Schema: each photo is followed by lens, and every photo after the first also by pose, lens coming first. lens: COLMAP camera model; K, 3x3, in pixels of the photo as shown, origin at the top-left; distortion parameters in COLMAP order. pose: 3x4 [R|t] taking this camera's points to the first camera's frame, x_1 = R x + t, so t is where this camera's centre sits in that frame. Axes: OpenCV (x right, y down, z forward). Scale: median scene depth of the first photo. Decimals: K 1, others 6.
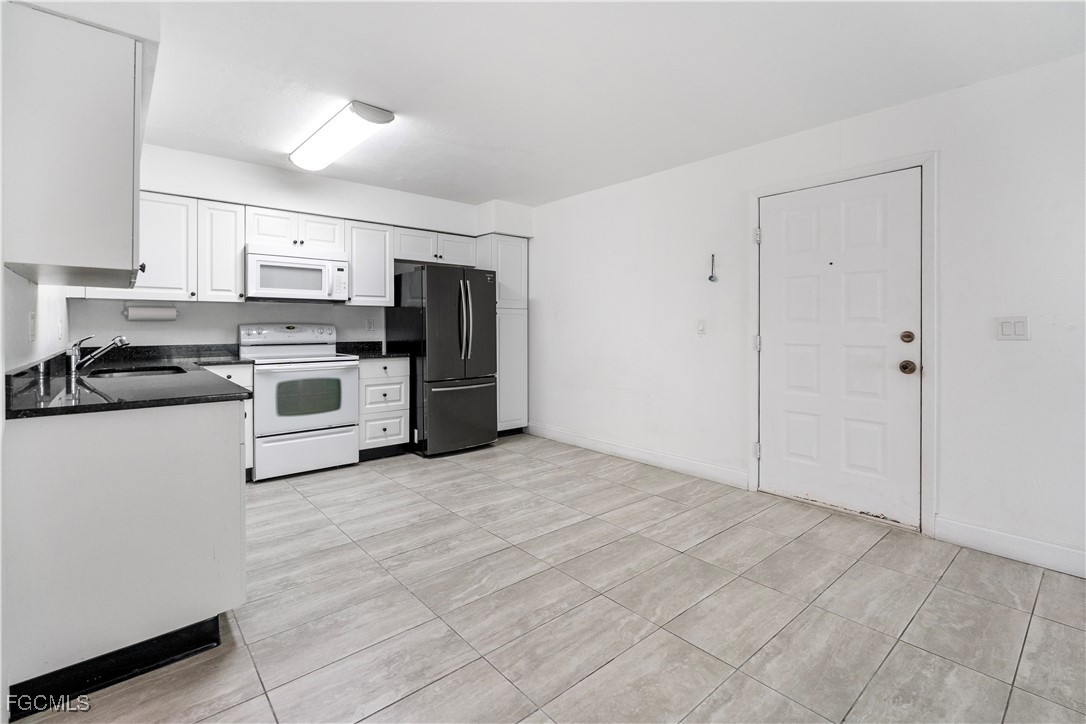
lens RADIAL K [[488.3, 0, 547.2], [0, 488.3, 336.8], [0, 0, 1]] dist [-0.001793, 0.000556]
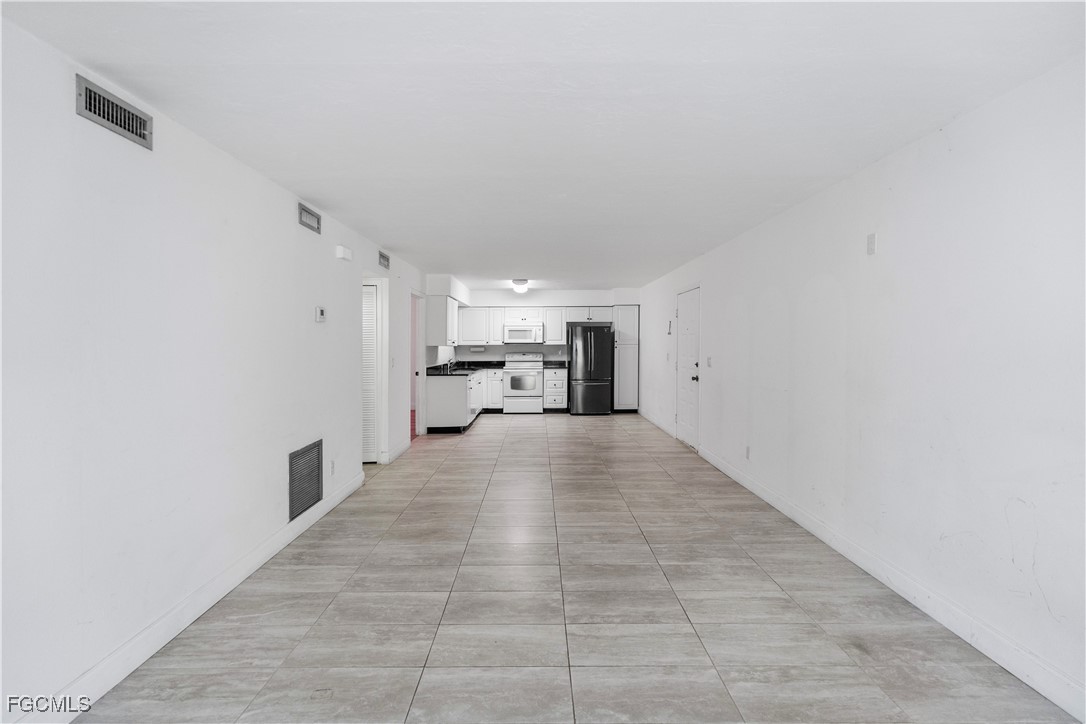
lens RADIAL K [[488.3, 0, 541.1], [0, 488.3, 355.6], [0, 0, 1]] dist [-0.001793, 0.000556]
pose [[0.747725, 0.012318, -0.663894, 1.296040], [-0.009060, 0.999924, 0.008349, -0.039760], [0.663947, -0.000228, 0.747780, -0.836222]]
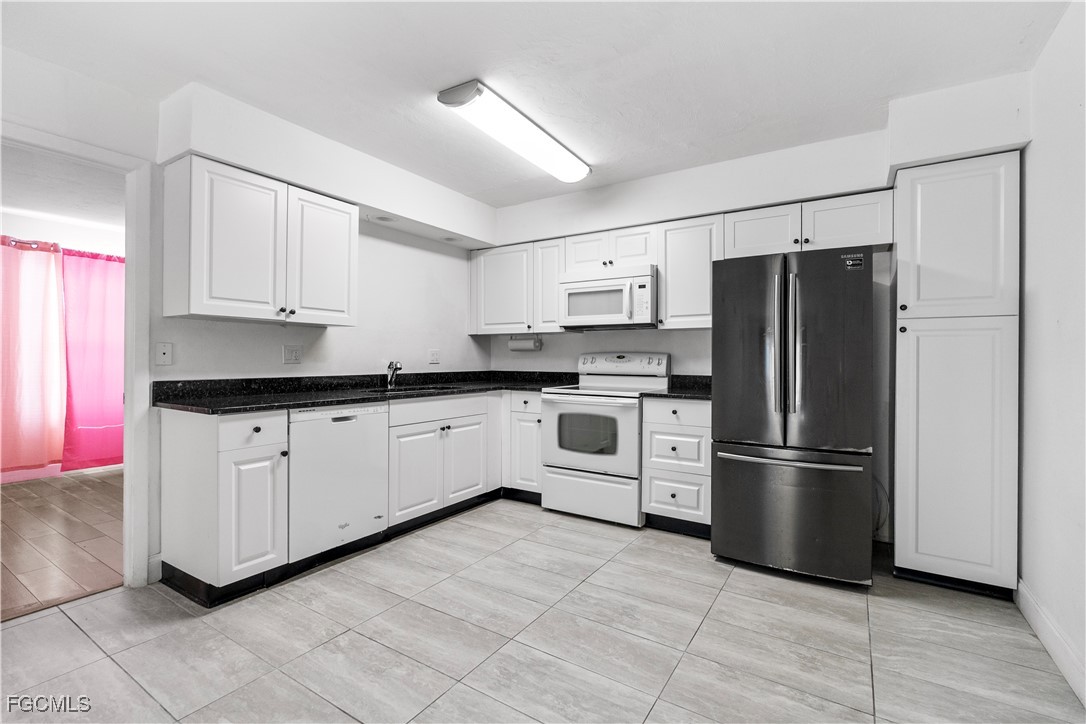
lens RADIAL K [[488.3, 0, 550.2], [0, 488.3, 354.9], [0, 0, 1]] dist [-0.001793, 0.000556]
pose [[0.280959, -0.004129, -0.959711, 0.376428], [-0.023603, 0.999659, -0.011211, -0.010244], [0.959430, 0.025802, 0.280765, 0.720731]]
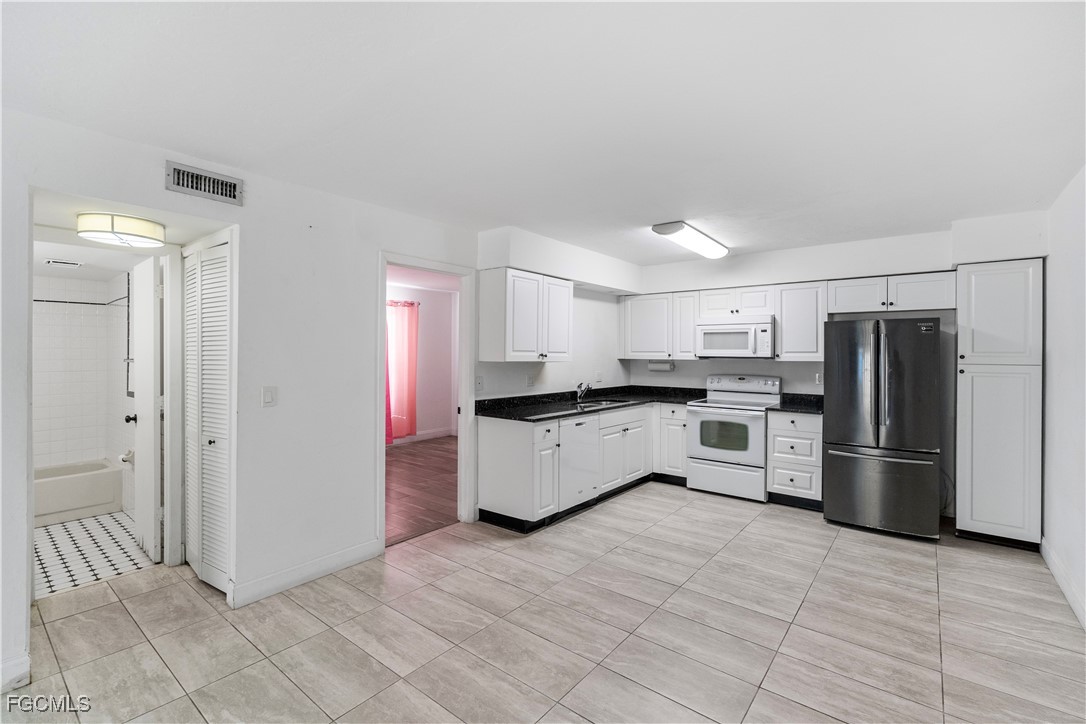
lens RADIAL K [[488.3, 0, 548.4], [0, 488.3, 350.5], [0, 0, 1]] dist [-0.001793, 0.000556]
pose [[0.180955, -0.005292, -0.983477, 0.717010], [-0.025336, 0.999629, -0.010041, -0.076923], [0.983165, 0.026735, 0.180753, 0.337924]]
